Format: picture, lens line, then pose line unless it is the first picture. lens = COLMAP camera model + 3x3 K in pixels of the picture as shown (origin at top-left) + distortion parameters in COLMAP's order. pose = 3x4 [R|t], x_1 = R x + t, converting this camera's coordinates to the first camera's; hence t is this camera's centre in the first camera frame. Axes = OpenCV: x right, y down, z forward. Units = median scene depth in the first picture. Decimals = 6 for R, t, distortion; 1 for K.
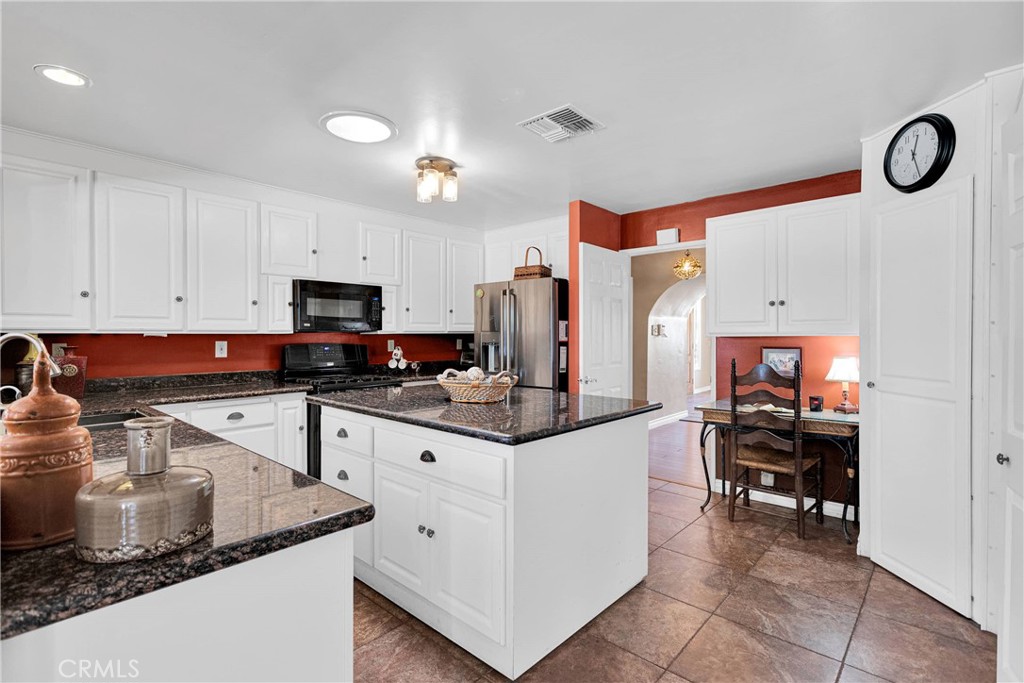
lens RADIAL K [[481.5, 0, 512.0], [0, 481.5, 341.5], [0, 0, 1]] dist [-0.003145, -0.000316]
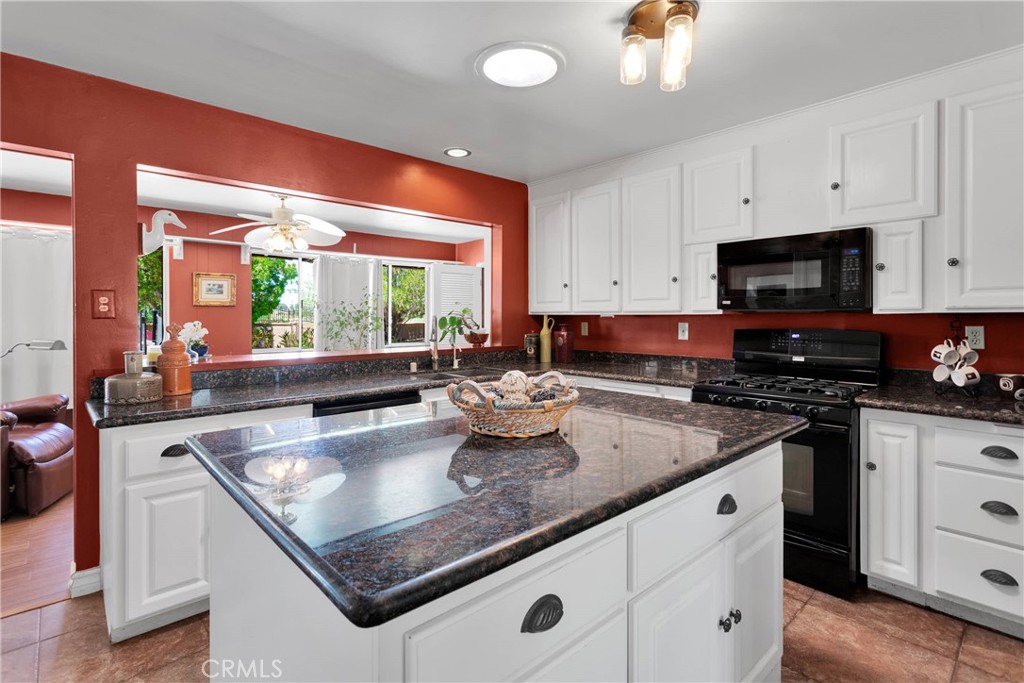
lens RADIAL K [[496.6, 0, 507.8], [0, 496.6, 324.8], [0, 0, 1]] dist [0.002209, 0.000376]
pose [[-0.082306, 0.023229, -0.996336, 0.379806], [-0.006192, 0.999697, 0.023819, -0.016537], [0.996588, 0.008129, -0.082138, 0.728218]]
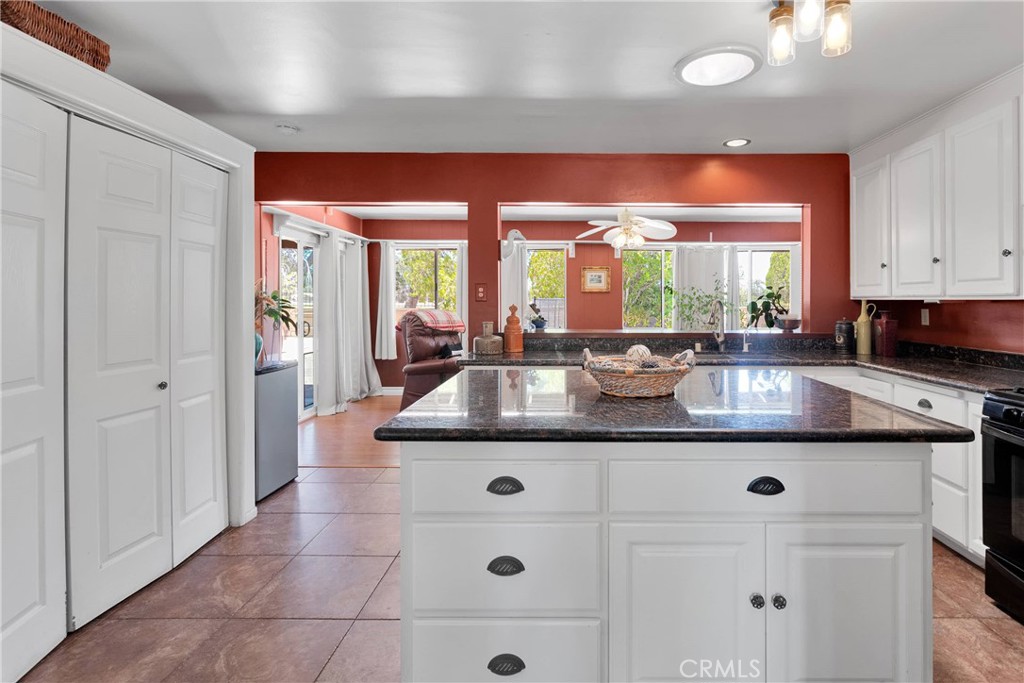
lens RADIAL K [[494.6, 0, 552.8], [0, 494.6, 312.1], [0, 0, 1]] dist [0.002591, 0.000526]
pose [[-0.735798, 0.018833, -0.676939, 0.370173], [-0.004353, 0.999461, 0.032537, -0.017865], [0.677187, 0.026887, -0.735320, 1.019030]]
